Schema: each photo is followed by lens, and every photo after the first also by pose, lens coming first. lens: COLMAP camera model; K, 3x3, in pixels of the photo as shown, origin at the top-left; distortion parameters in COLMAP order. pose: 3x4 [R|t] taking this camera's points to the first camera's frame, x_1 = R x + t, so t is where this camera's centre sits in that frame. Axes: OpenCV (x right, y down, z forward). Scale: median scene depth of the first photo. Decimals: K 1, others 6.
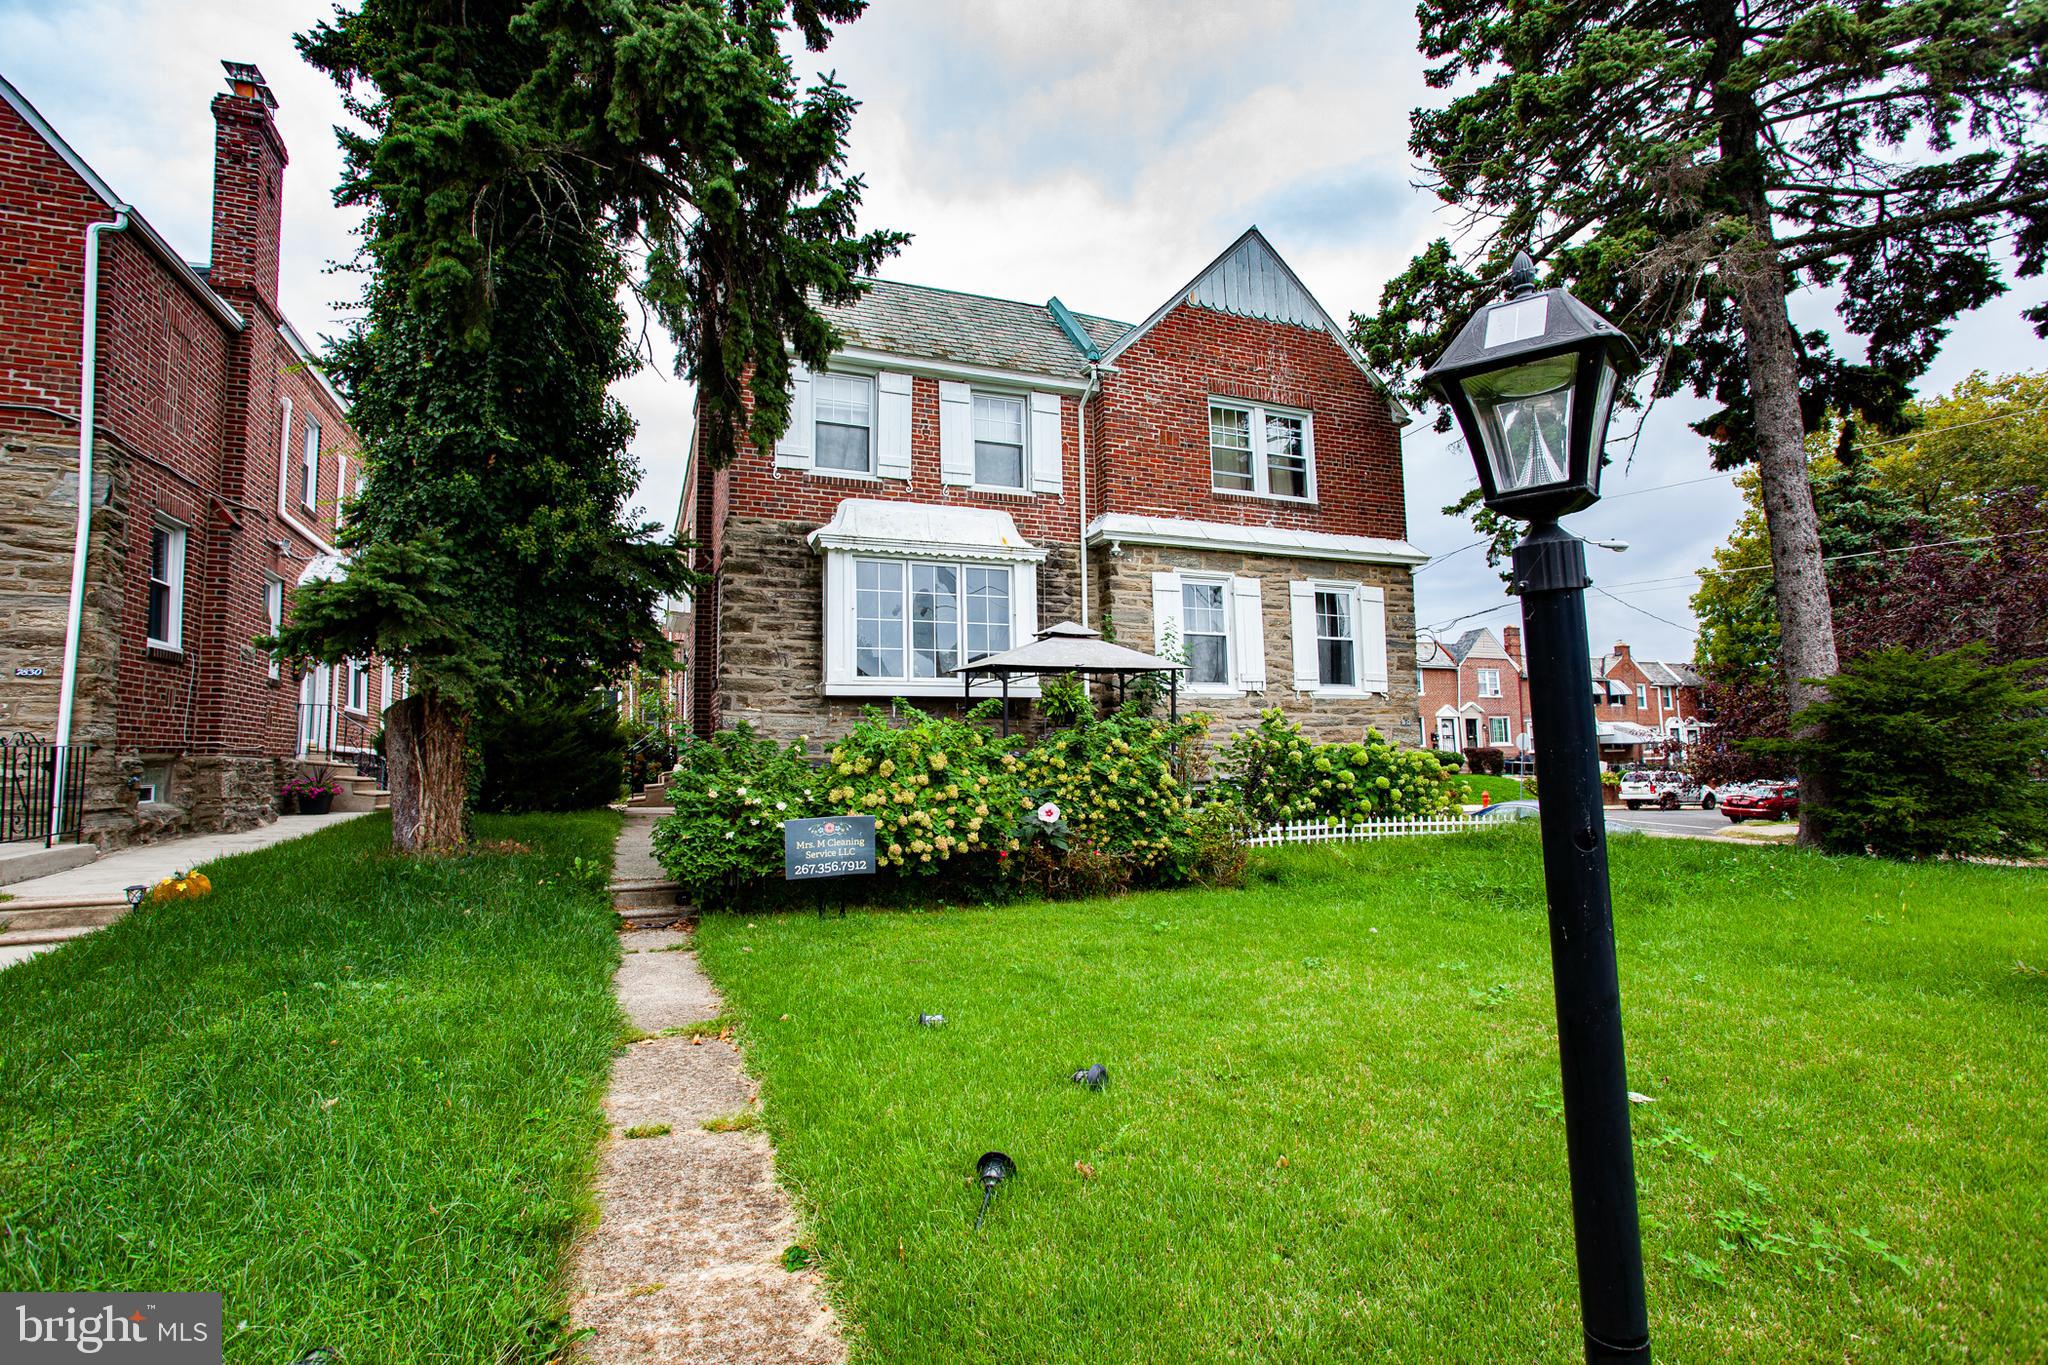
lens RADIAL K [[985.4, 0, 1018.3], [0, 985.4, 671.7], [0, 0, 1]] dist [-0.051232, 0.026137]
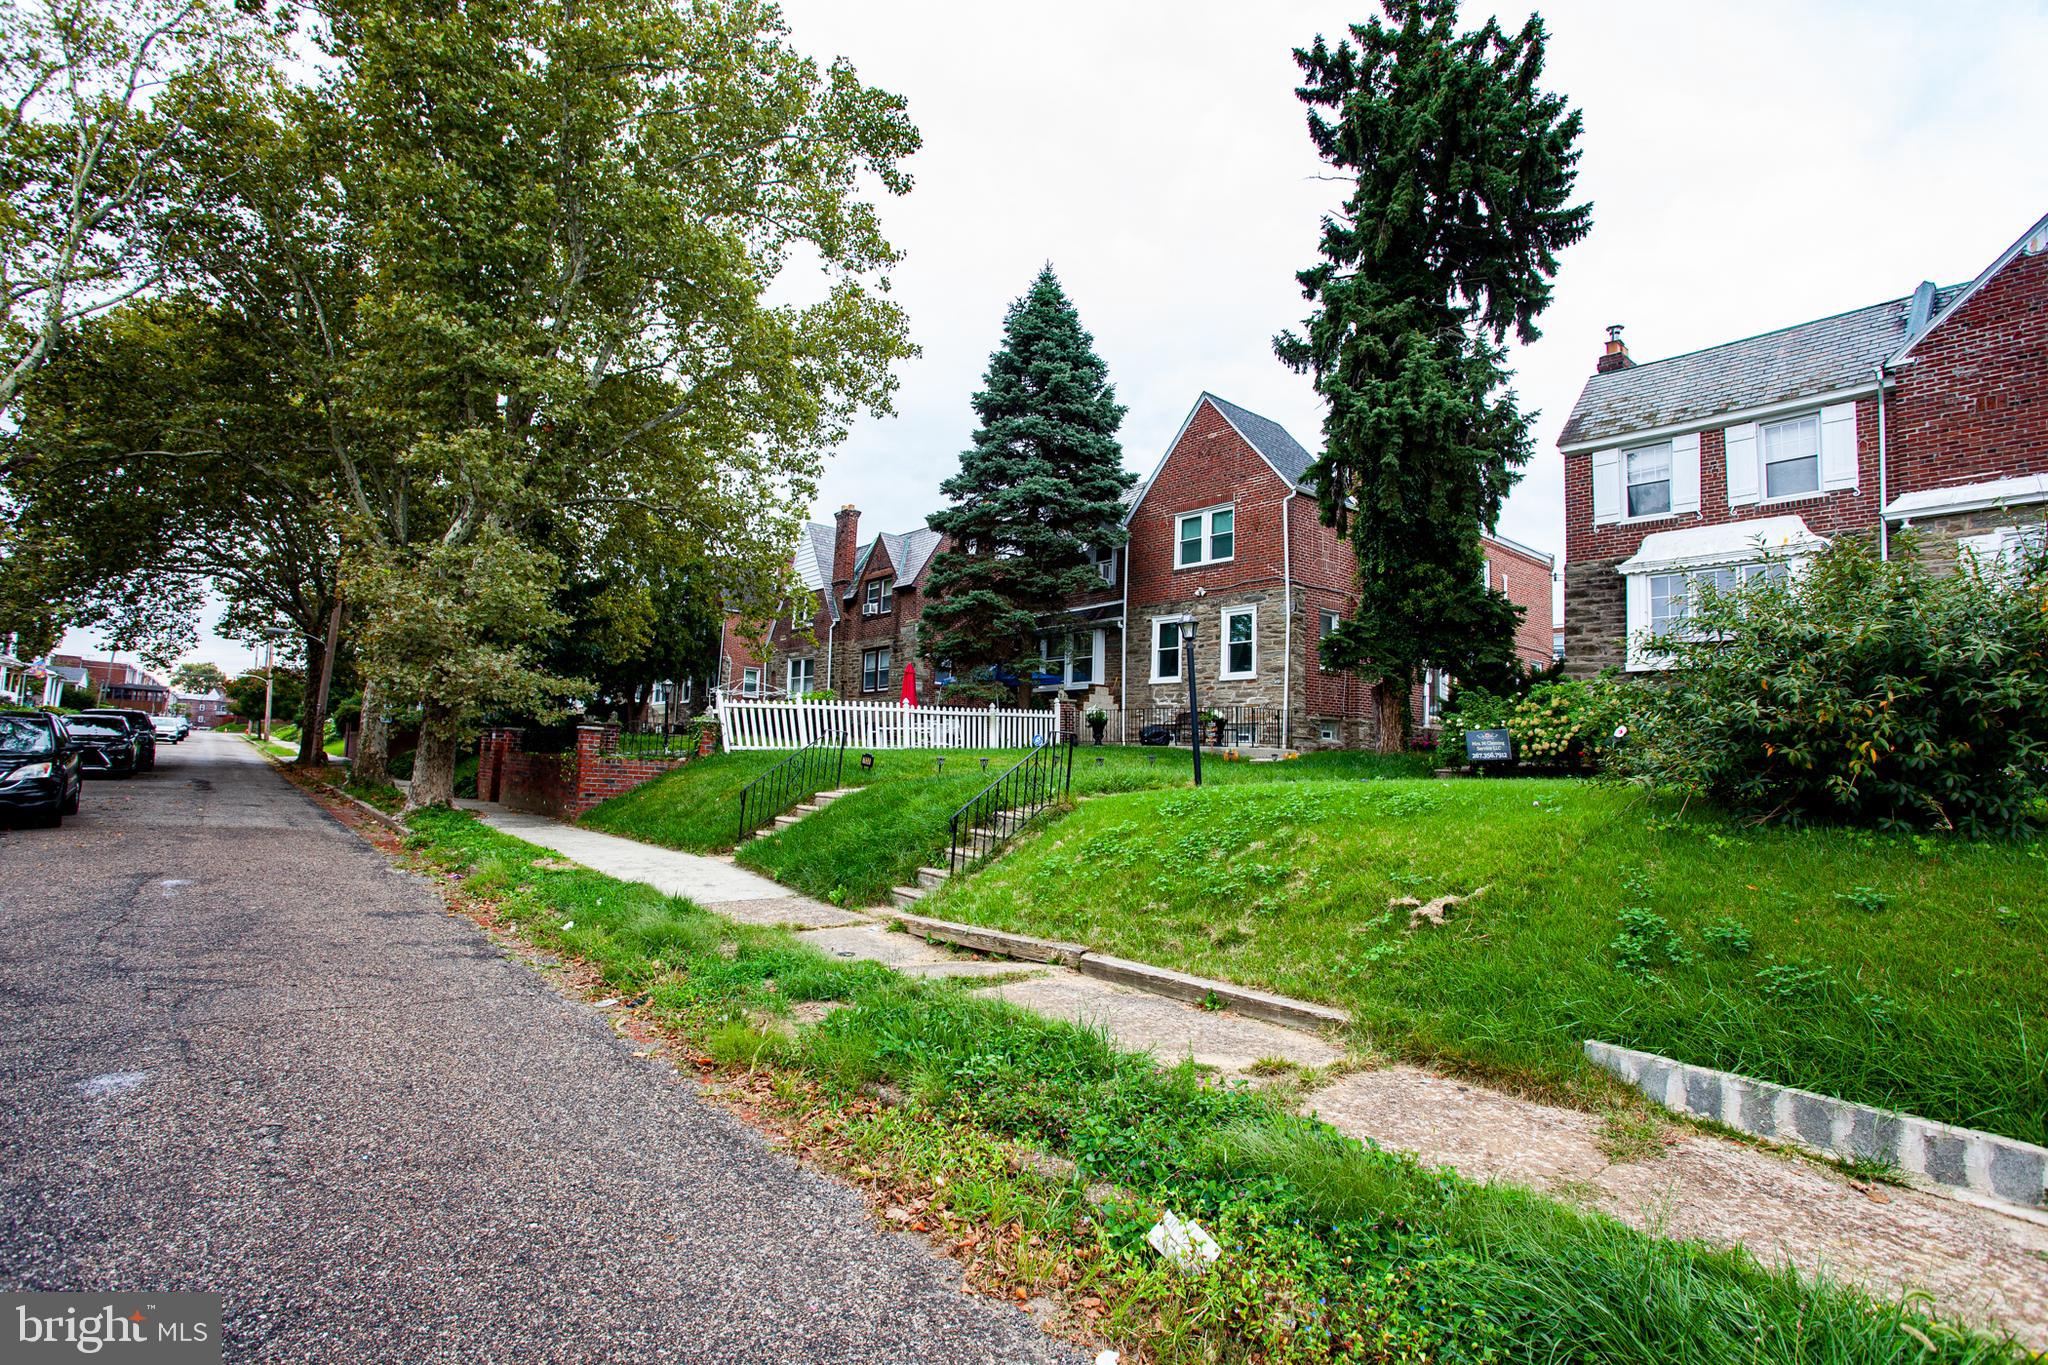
lens RADIAL K [[985.4, 0, 1024.8], [0, 985.4, 676.7], [0, 0, 1]] dist [-0.051232, 0.026137]
pose [[0.320204, -0.057709, -0.945589, 0.841130], [0.048839, 0.997821, -0.044359, 0.048334], [0.946089, -0.031978, 0.322325, -0.323458]]
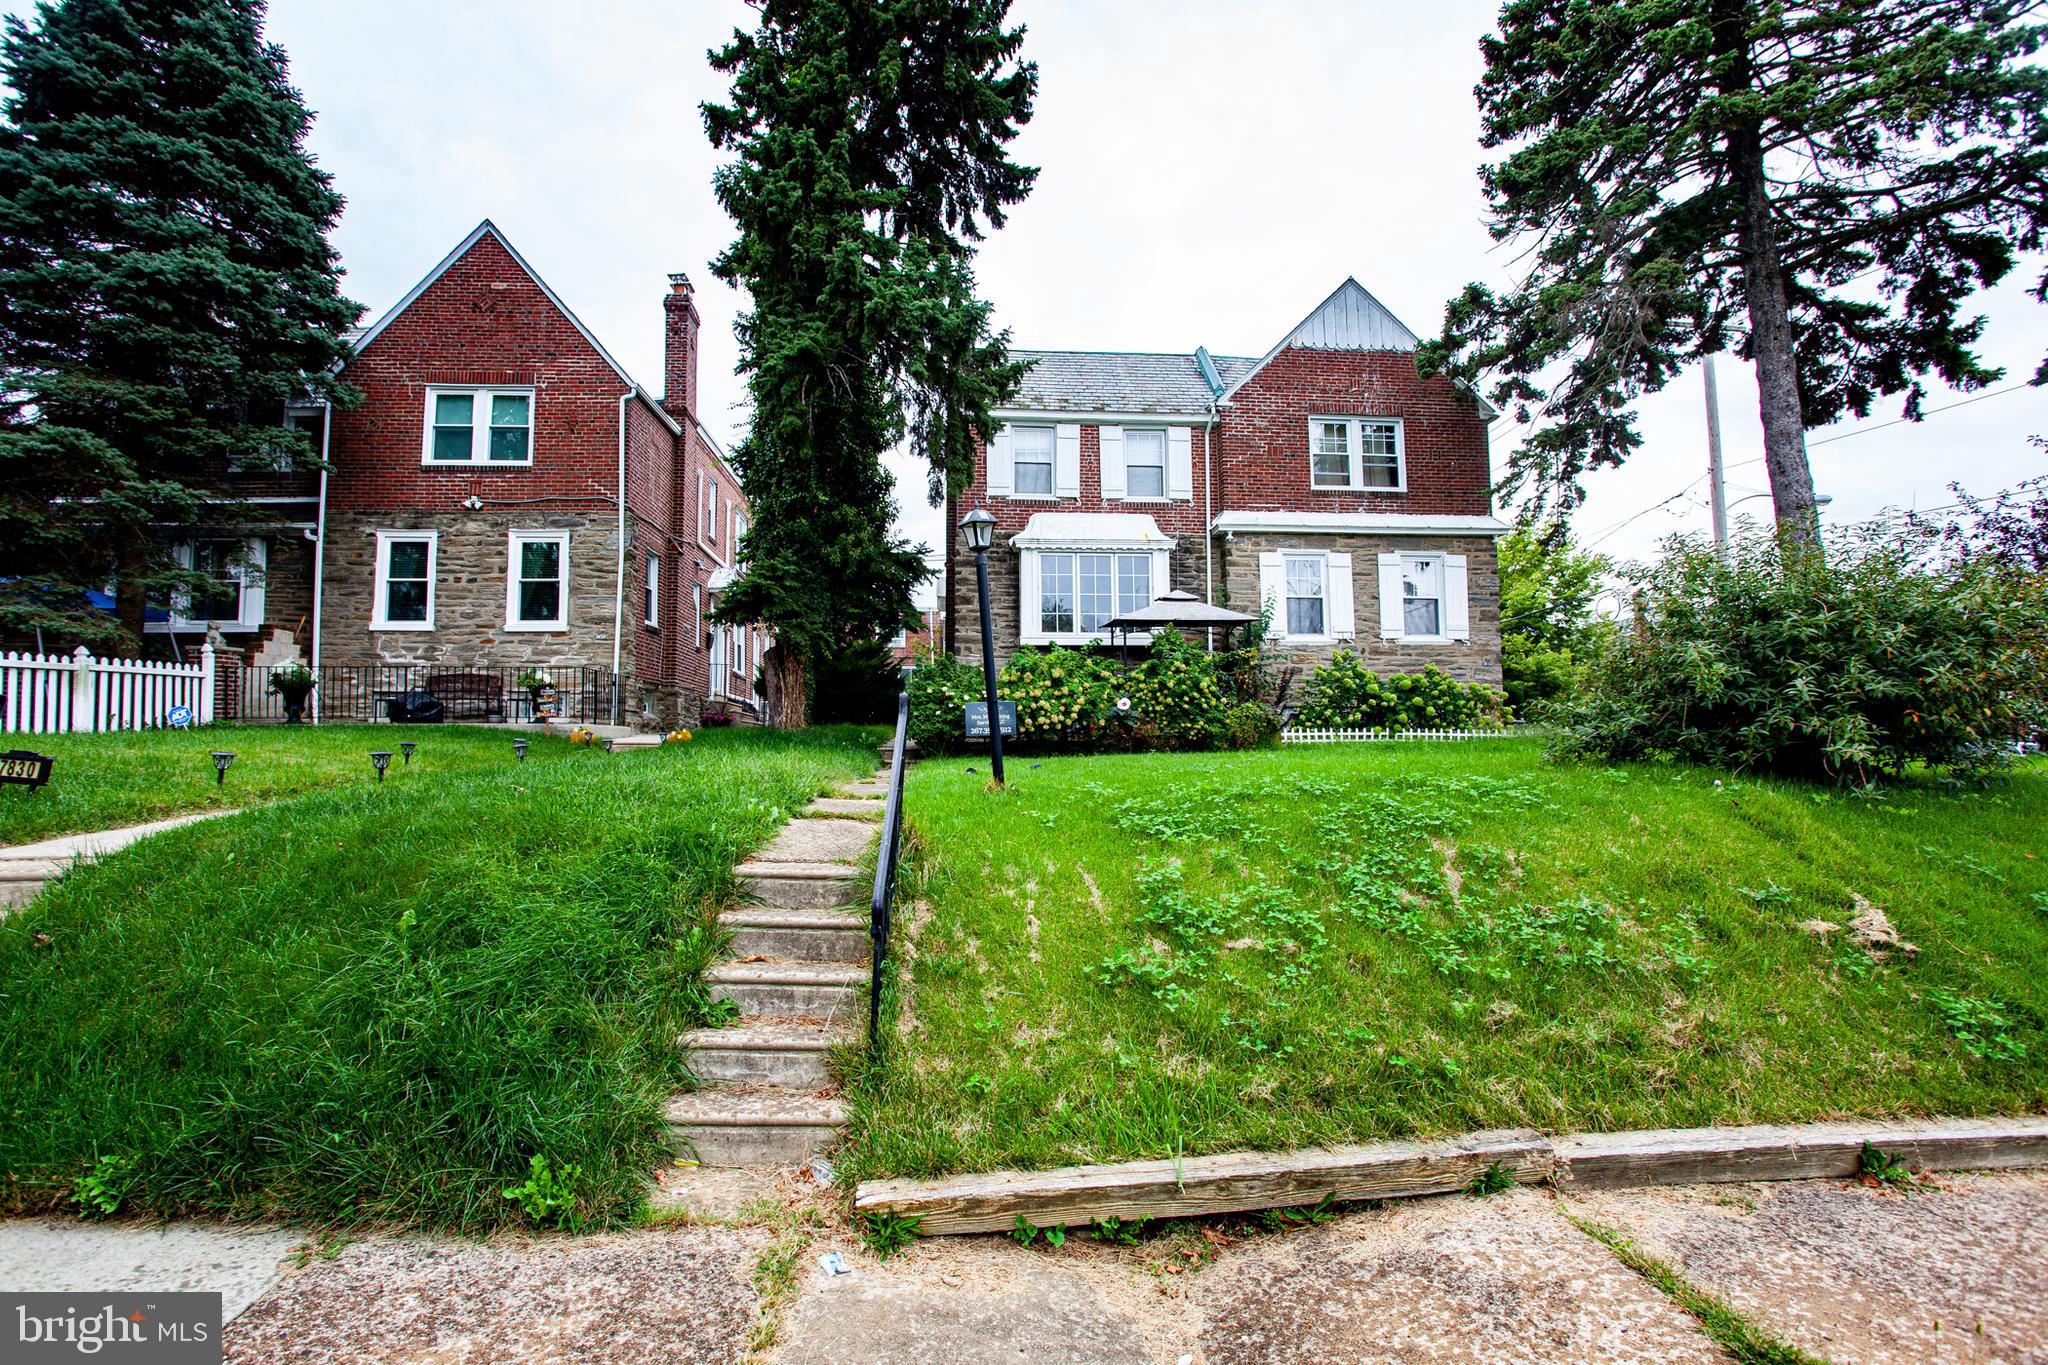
lens RADIAL K [[985.4, 0, 1018.1], [0, 985.4, 671.1], [0, 0, 1]] dist [-0.051232, 0.026137]
pose [[0.953144, -0.015117, -0.302140, 0.239093], [0.018801, 0.999780, 0.009289, 0.045795], [0.301933, -0.014534, 0.953218, -0.414905]]
